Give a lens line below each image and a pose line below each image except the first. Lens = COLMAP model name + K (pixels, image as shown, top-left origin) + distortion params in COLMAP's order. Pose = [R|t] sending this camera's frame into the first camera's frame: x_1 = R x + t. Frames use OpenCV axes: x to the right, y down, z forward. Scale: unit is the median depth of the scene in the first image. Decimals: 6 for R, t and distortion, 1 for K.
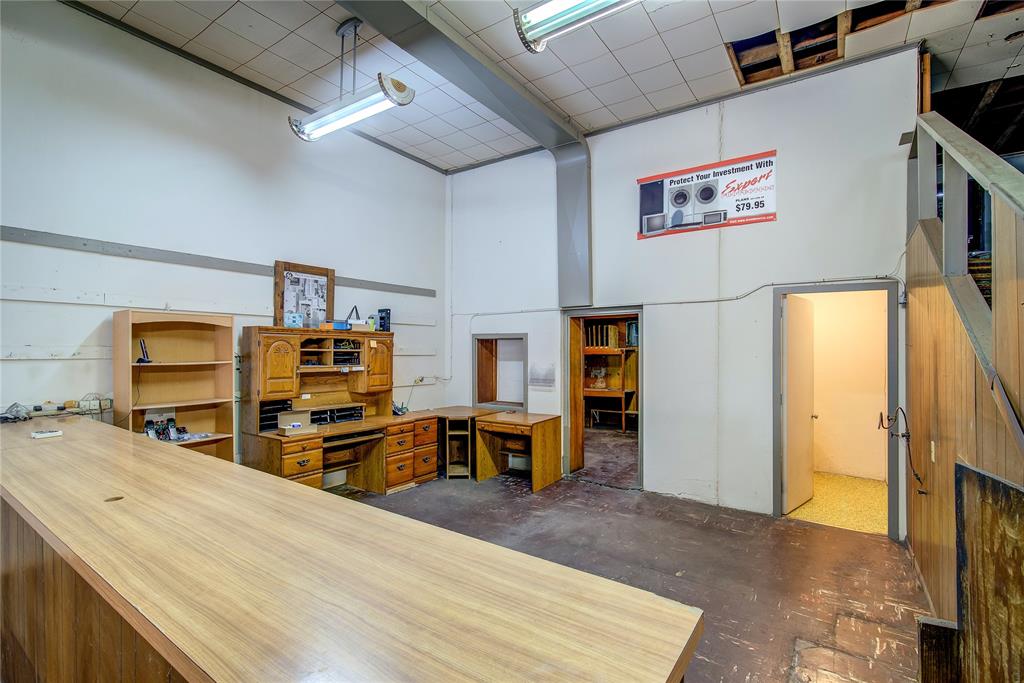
lens RADIAL K [[466.5, 0, 522.6], [0, 466.5, 346.4], [0, 0, 1]] dist [-0.001424, 0.000481]
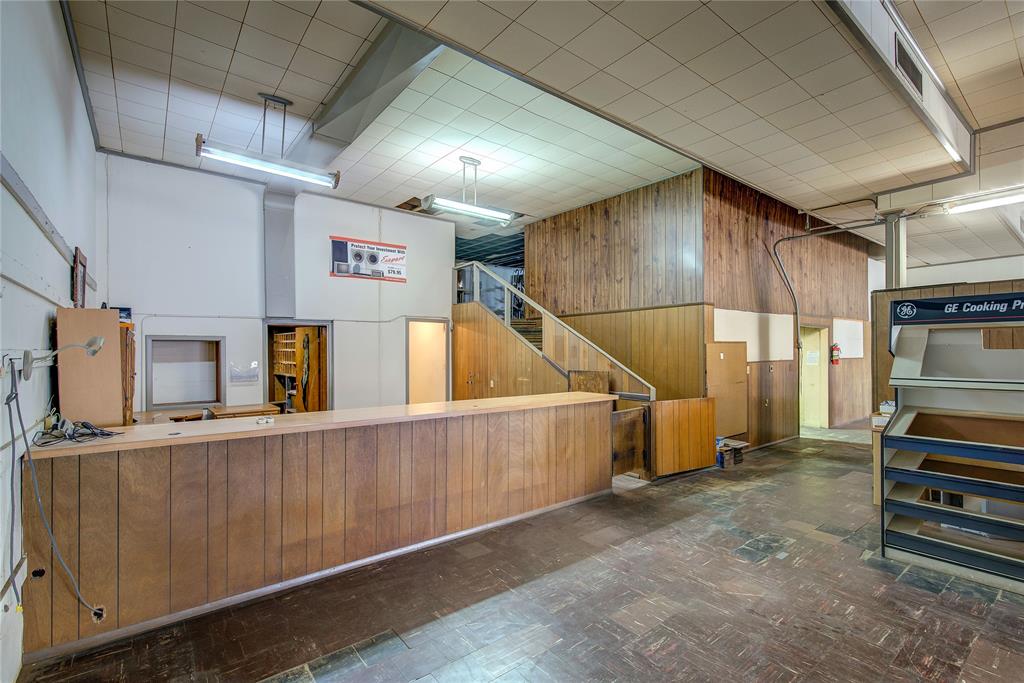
lens RADIAL K [[466.5, 0, 519.0], [0, 466.5, 348.0], [0, 0, 1]] dist [-0.001424, 0.000481]
pose [[0.298780, -0.001428, 0.954321, -1.049470], [-0.002058, 0.999996, 0.002141, -0.004021], [-0.954320, -0.002604, 0.298776, -0.023634]]
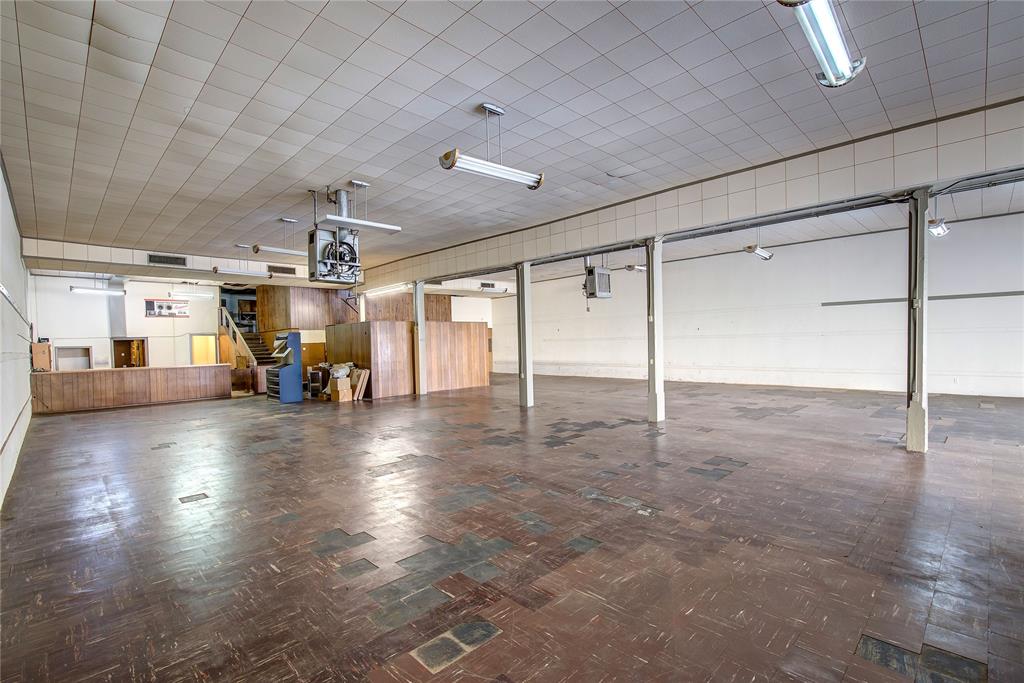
lens RADIAL K [[466.5, 0, 518.9], [0, 466.5, 346.5], [0, 0, 1]] dist [-0.001424, 0.000481]
pose [[0.189563, -0.022030, 0.981621, -2.636156], [0.021643, 0.999599, 0.018254, -0.026198], [-0.981630, 0.017785, 0.189964, -2.348042]]
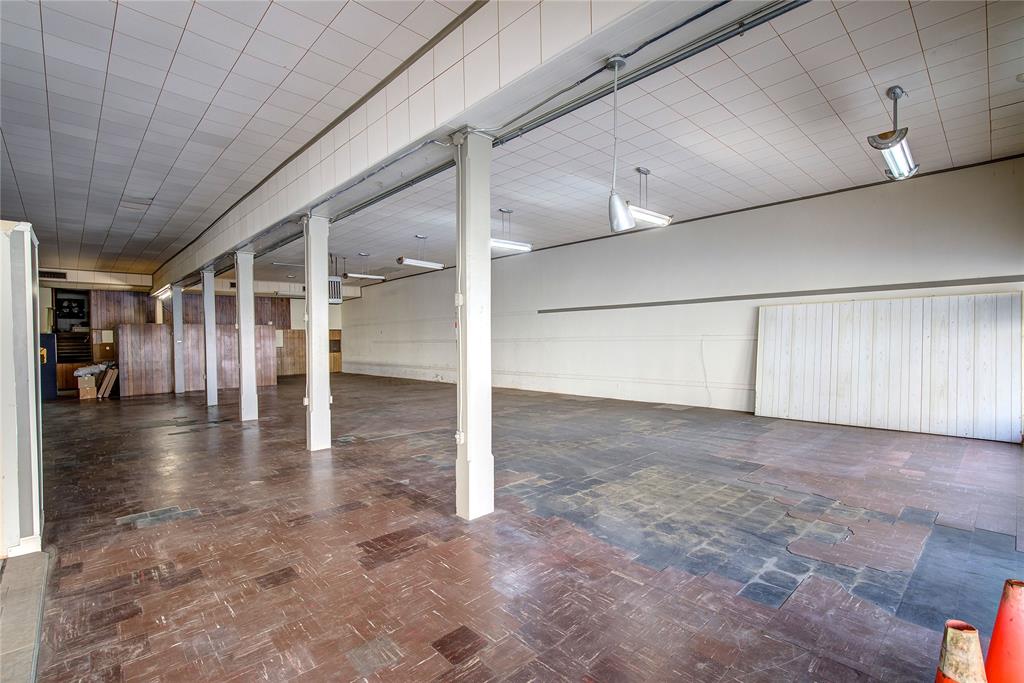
lens RADIAL K [[466.5, 0, 518.9], [0, 466.5, 345.5], [0, 0, 1]] dist [-0.001424, 0.000481]
pose [[0.212524, -0.019788, 0.976955, -2.438465], [0.010969, 0.999780, 0.017864, -0.031134], [-0.977094, 0.006920, 0.212694, -4.042857]]
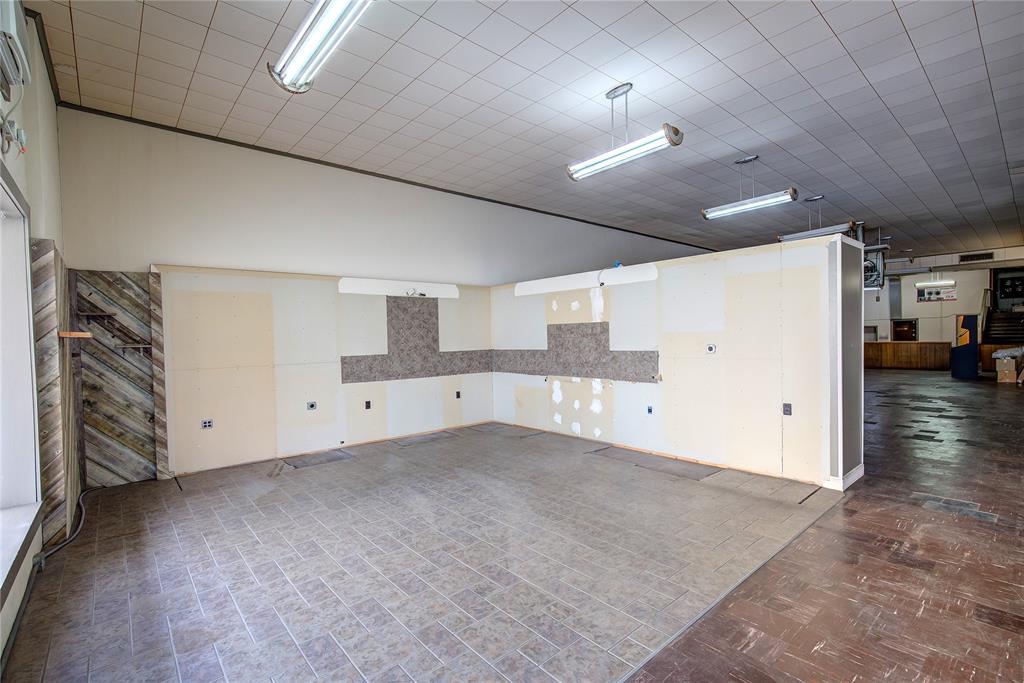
lens RADIAL K [[466.5, 0, 516.1], [0, 466.5, 345.4], [0, 0, 1]] dist [-0.001424, 0.000481]
pose [[0.965758, -0.015832, -0.258961, -2.270964], [0.023011, 0.999430, 0.024716, -0.032594], [0.258422, -0.029829, 0.965571, -4.210173]]
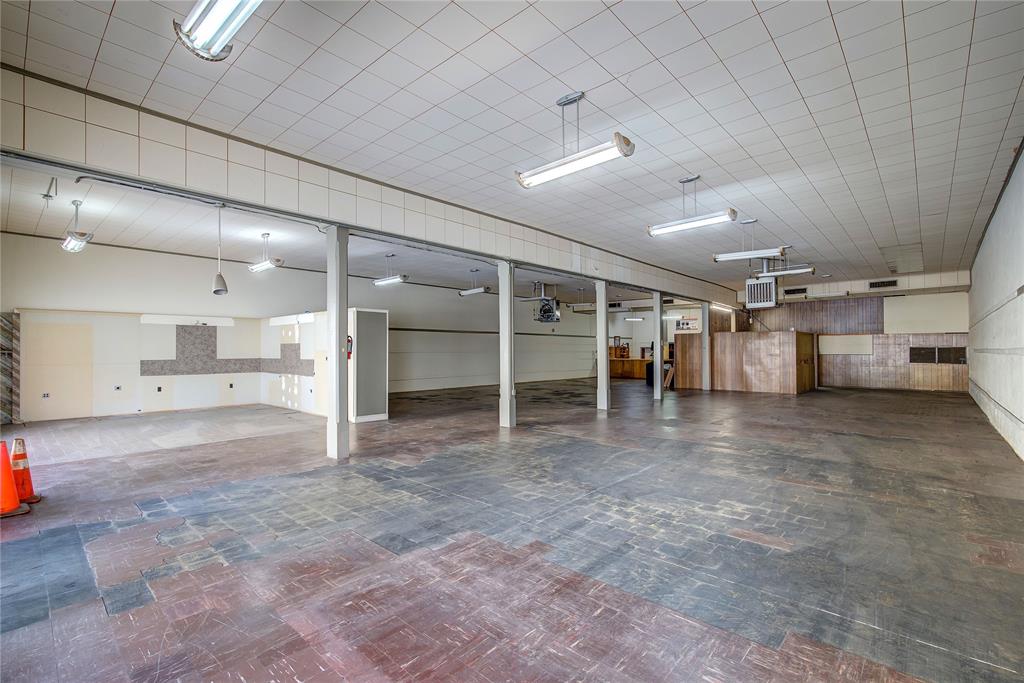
lens RADIAL K [[466.5, 0, 517.0], [0, 466.5, 345.6], [0, 0, 1]] dist [-0.001424, 0.000481]
pose [[0.989983, -0.005150, -0.141089, -0.899694], [0.004571, 0.999980, -0.004425, -0.032641], [0.141109, 0.003735, 0.989987, -5.087586]]
